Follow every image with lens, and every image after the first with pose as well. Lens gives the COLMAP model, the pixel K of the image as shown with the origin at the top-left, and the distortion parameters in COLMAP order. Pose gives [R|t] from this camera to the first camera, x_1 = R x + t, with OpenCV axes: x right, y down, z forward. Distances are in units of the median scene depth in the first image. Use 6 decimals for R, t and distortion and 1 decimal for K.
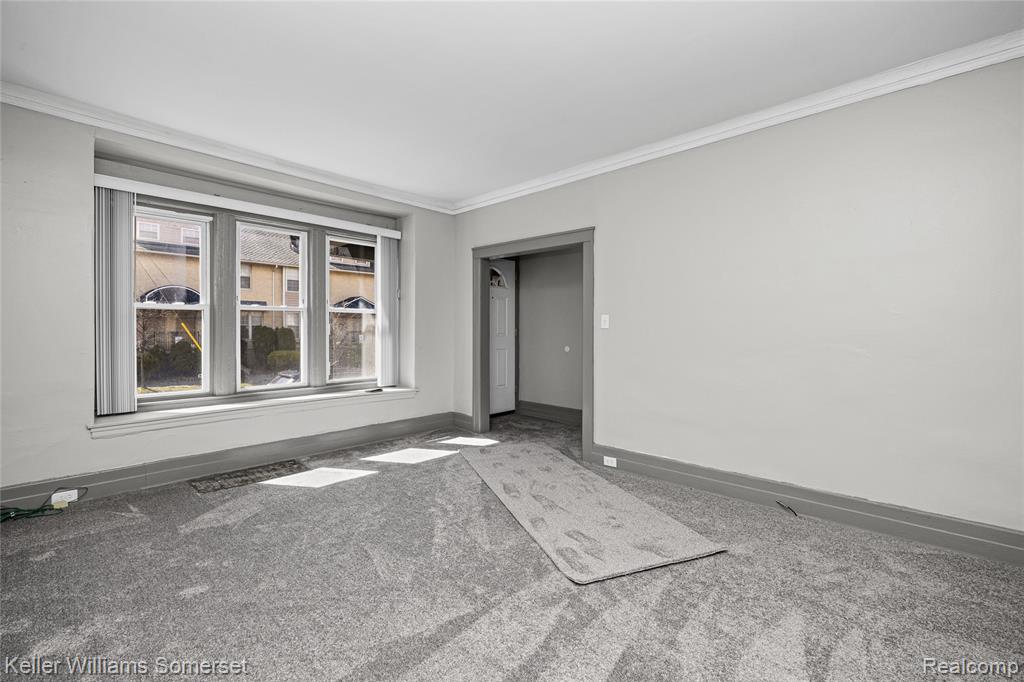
lens RADIAL K [[441.2, 0, 510.2], [0, 441.2, 335.4], [0, 0, 1]] dist [0.010190, -0.000330]
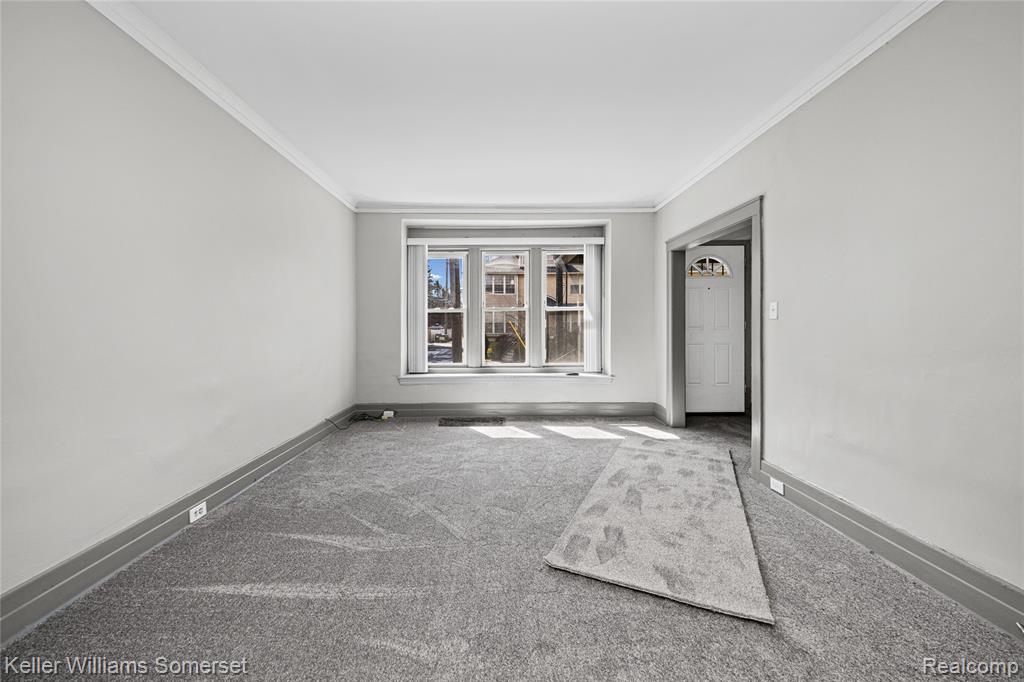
lens RADIAL K [[385.3, 0, 488.2], [0, 385.3, 325.8], [0, 0, 1]] dist [0.001891, 0.000127]
pose [[0.688419, -0.007222, -0.725278, 0.297718], [-0.001056, 0.999939, -0.010959, 0.004443], [0.725313, 0.008311, 0.688369, 0.112316]]
